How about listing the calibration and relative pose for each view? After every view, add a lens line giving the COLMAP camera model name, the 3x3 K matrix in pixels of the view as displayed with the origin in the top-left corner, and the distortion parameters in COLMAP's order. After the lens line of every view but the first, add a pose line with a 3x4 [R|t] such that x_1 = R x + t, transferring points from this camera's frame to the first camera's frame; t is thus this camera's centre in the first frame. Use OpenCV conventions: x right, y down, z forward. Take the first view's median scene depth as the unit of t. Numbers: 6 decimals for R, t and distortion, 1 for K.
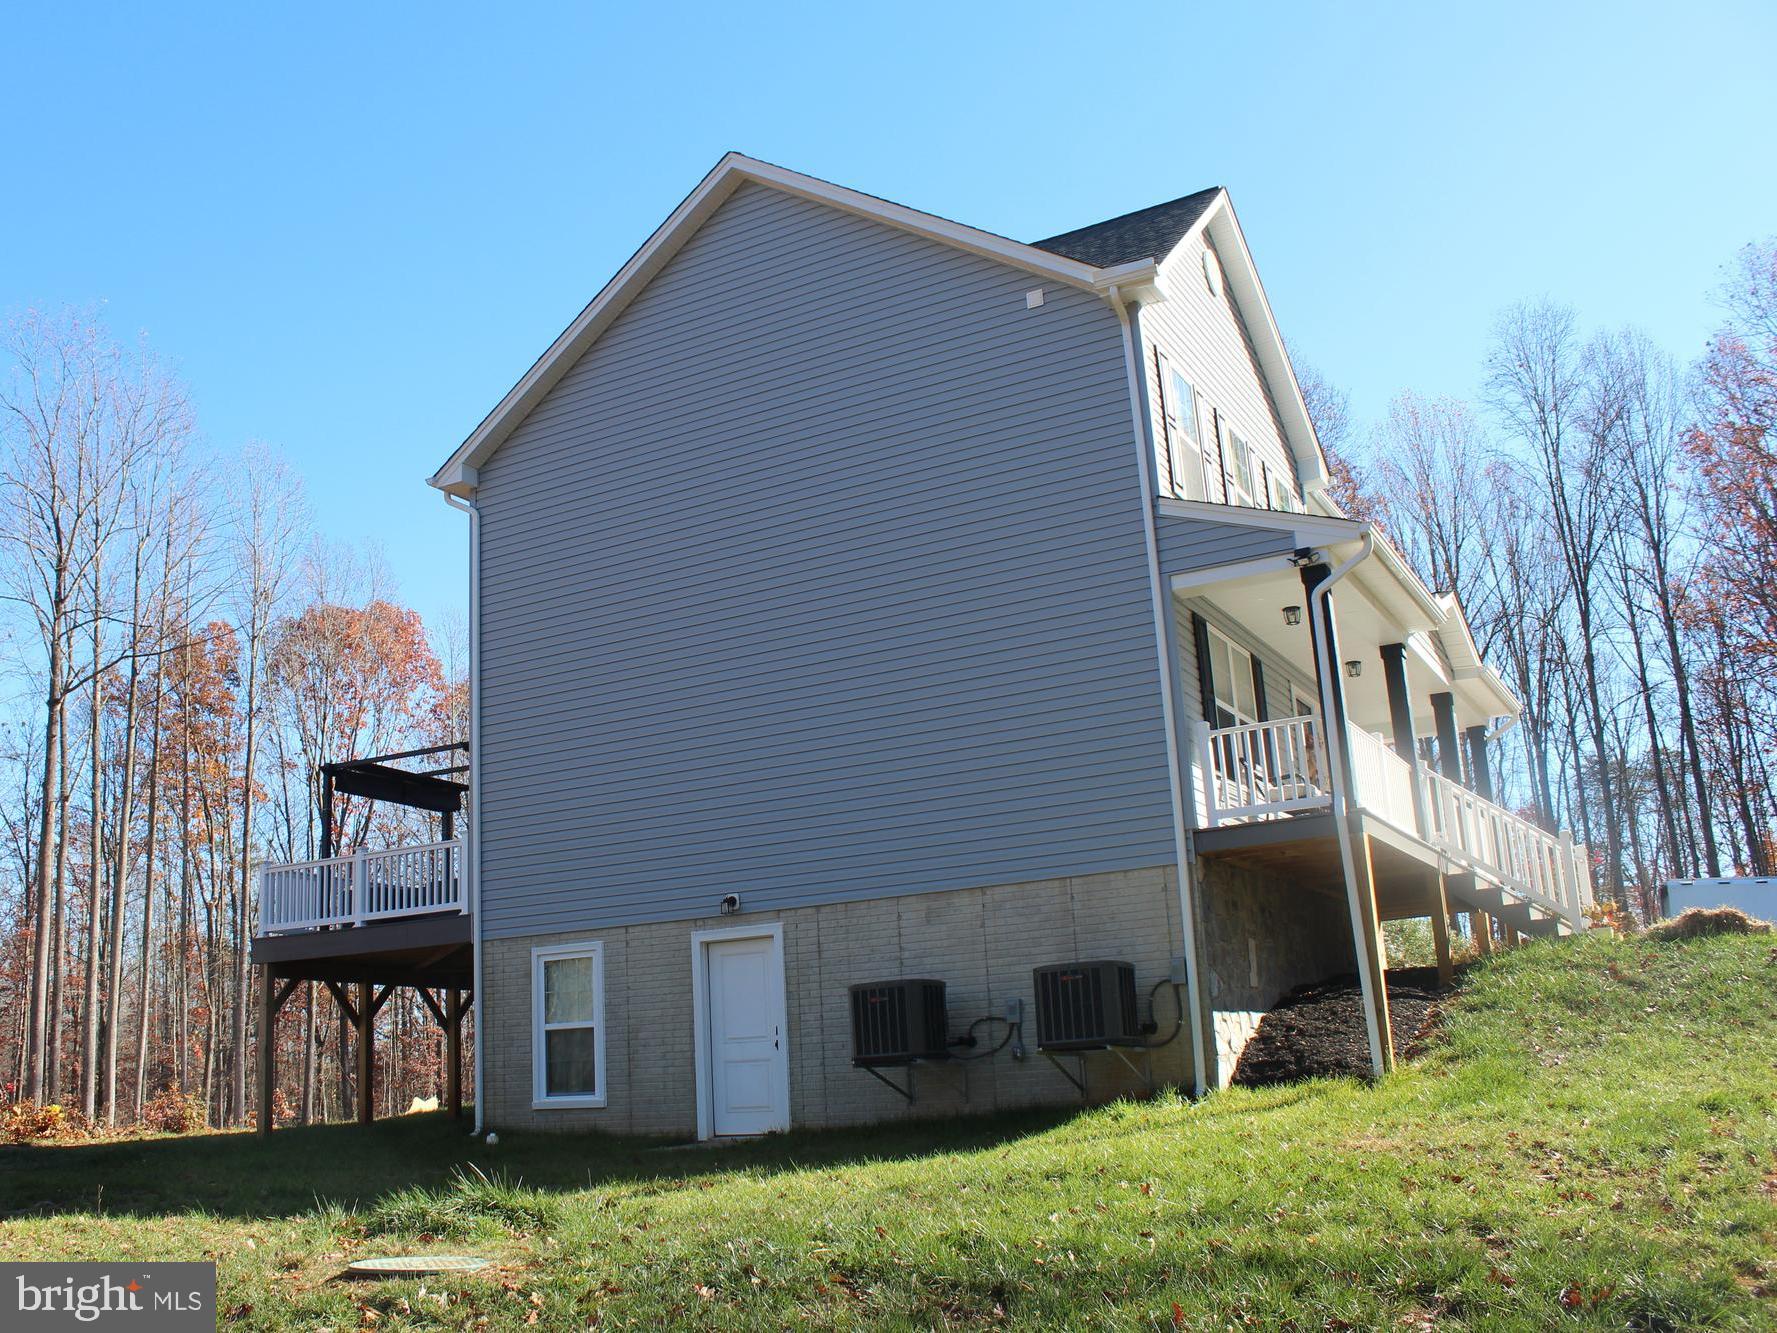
lens RADIAL K [[1733.6, 0, 745.3], [0, 1733.6, 664.9], [0, 0, 1]] dist [-0.162894, -0.004221]
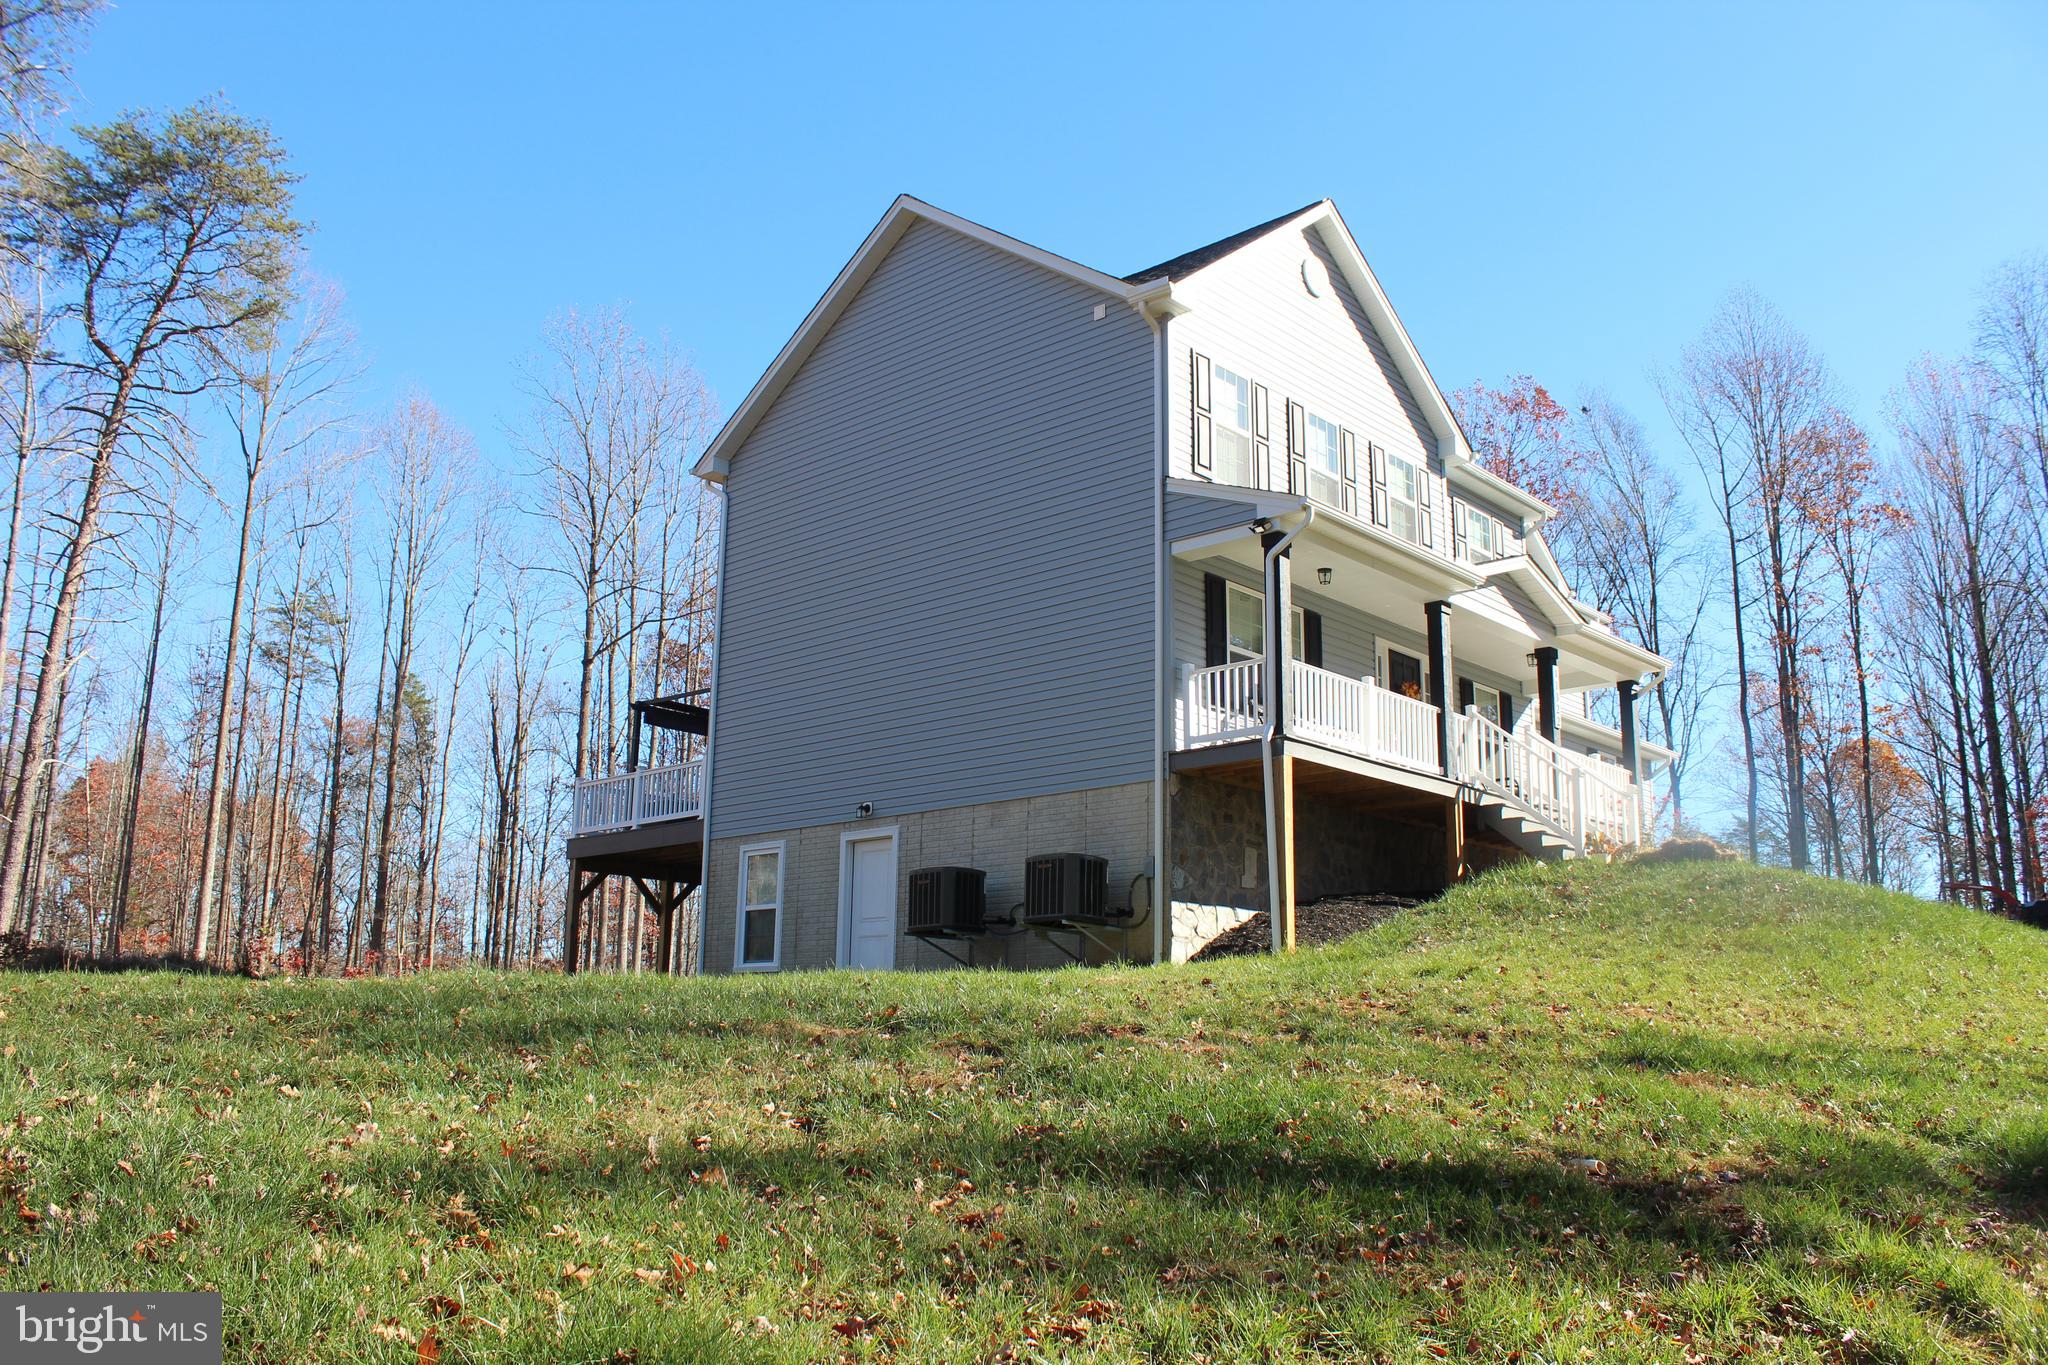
lens RADIAL K [[1727.1, 0, 1025.6], [0, 1727.1, 692.4], [0, 0, 1]] dist [-0.191526, 0.176136]
pose [[0.979612, 0.010320, -0.200636, 0.348987], [-0.003723, 0.999441, 0.033231, 0.012045], [0.200866, -0.031807, 0.979102, -0.184678]]
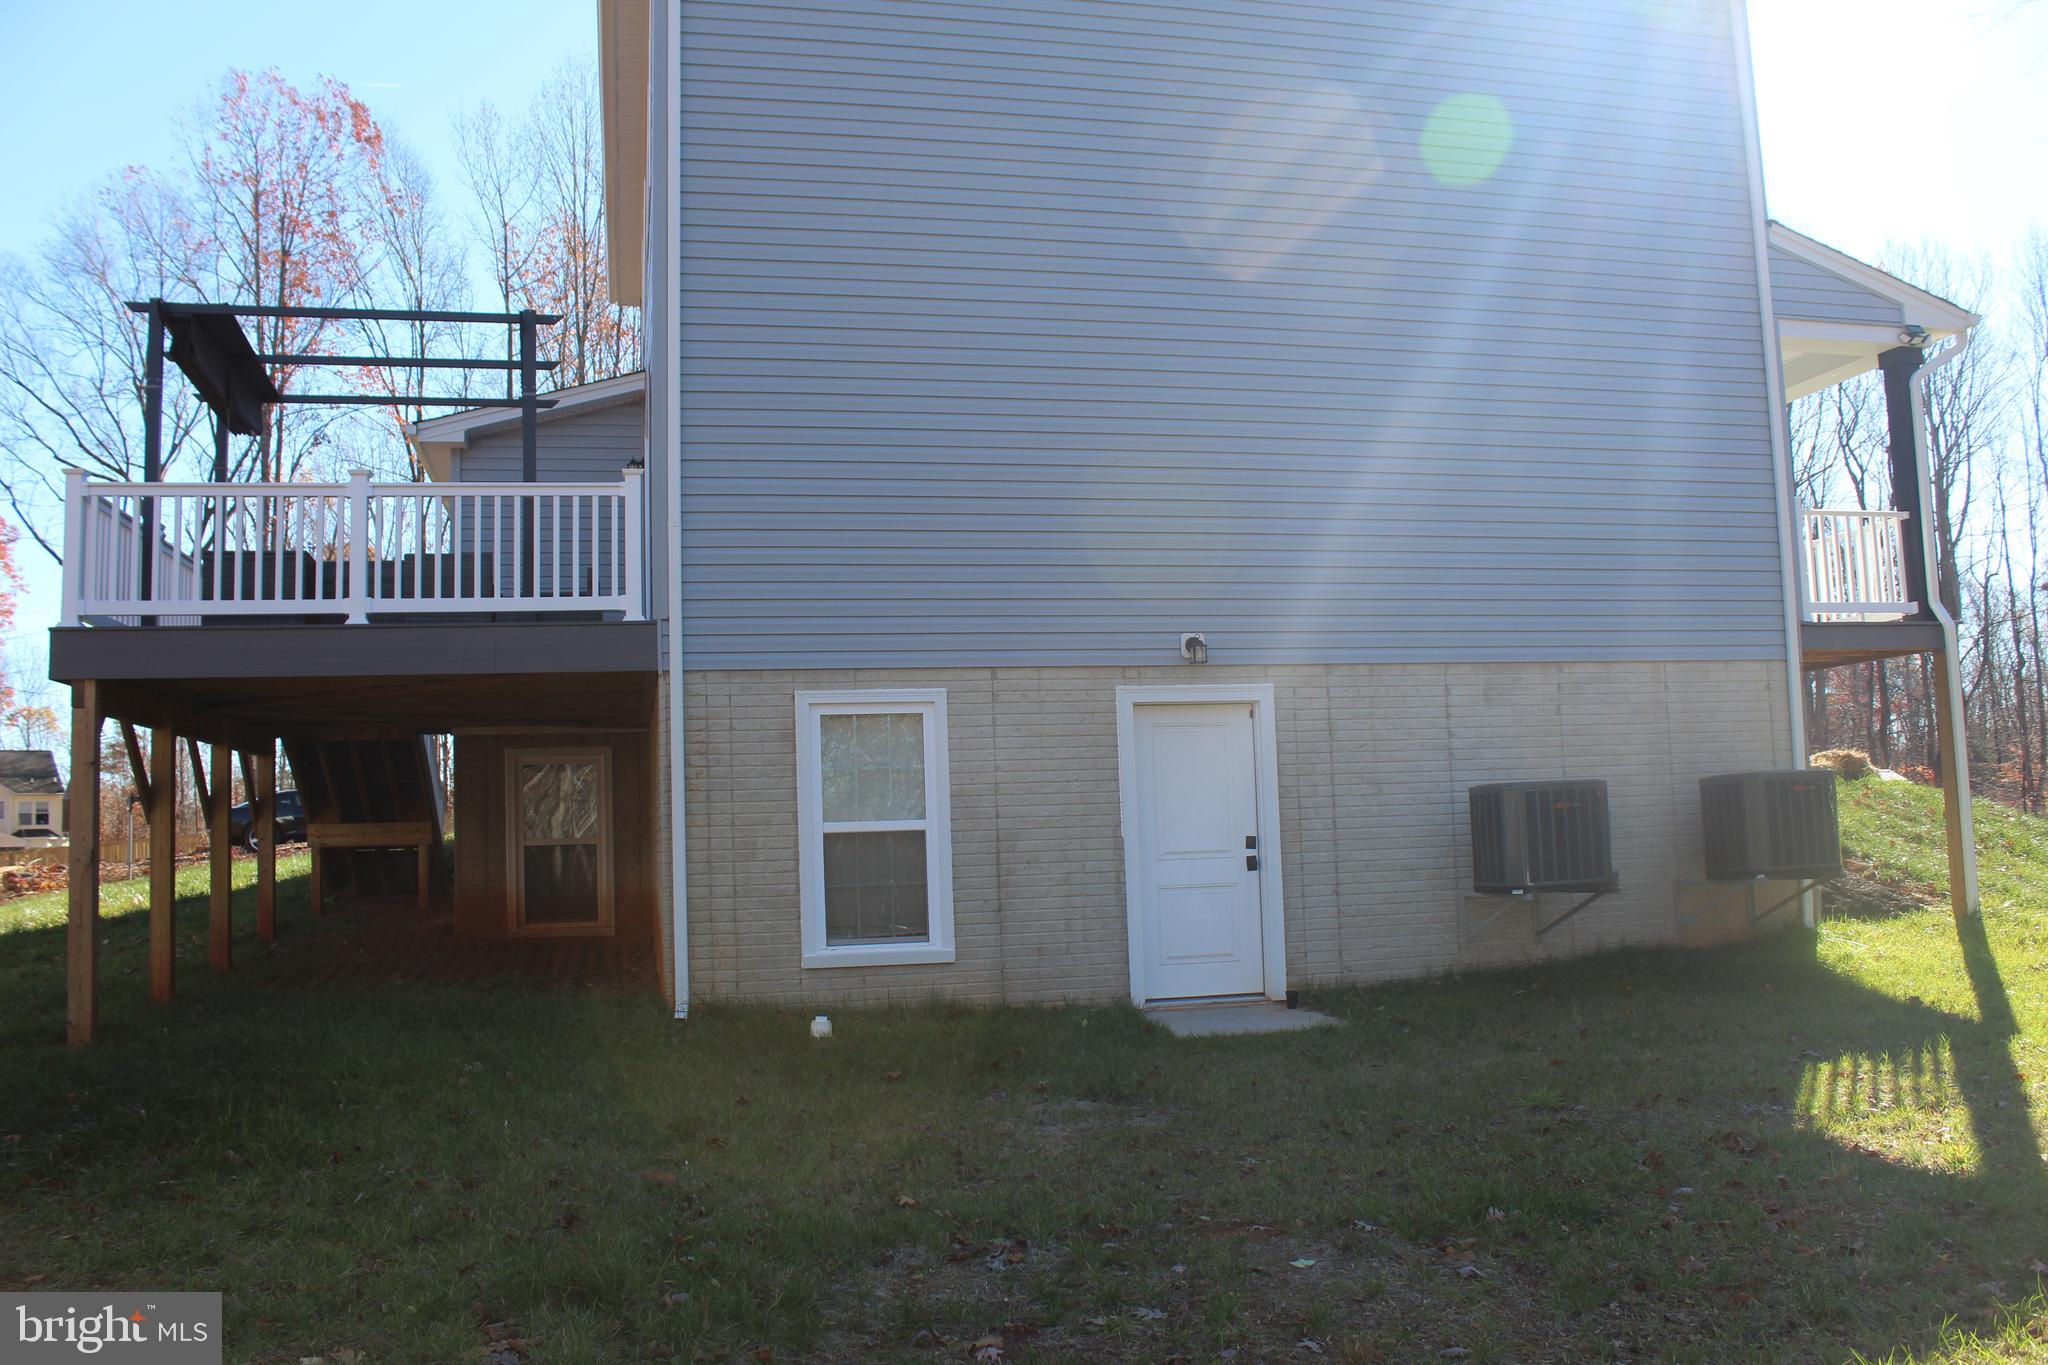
lens RADIAL K [[1727.1, 0, 1025.6], [0, 1727.1, 692.4], [0, 0, 1]] dist [-0.191526, 0.176136]
pose [[0.706702, 0.078760, 0.703114, -0.506249], [-0.169559, 0.983678, 0.060236, 0.125343], [-0.686893, -0.161788, 0.708521, 0.575718]]
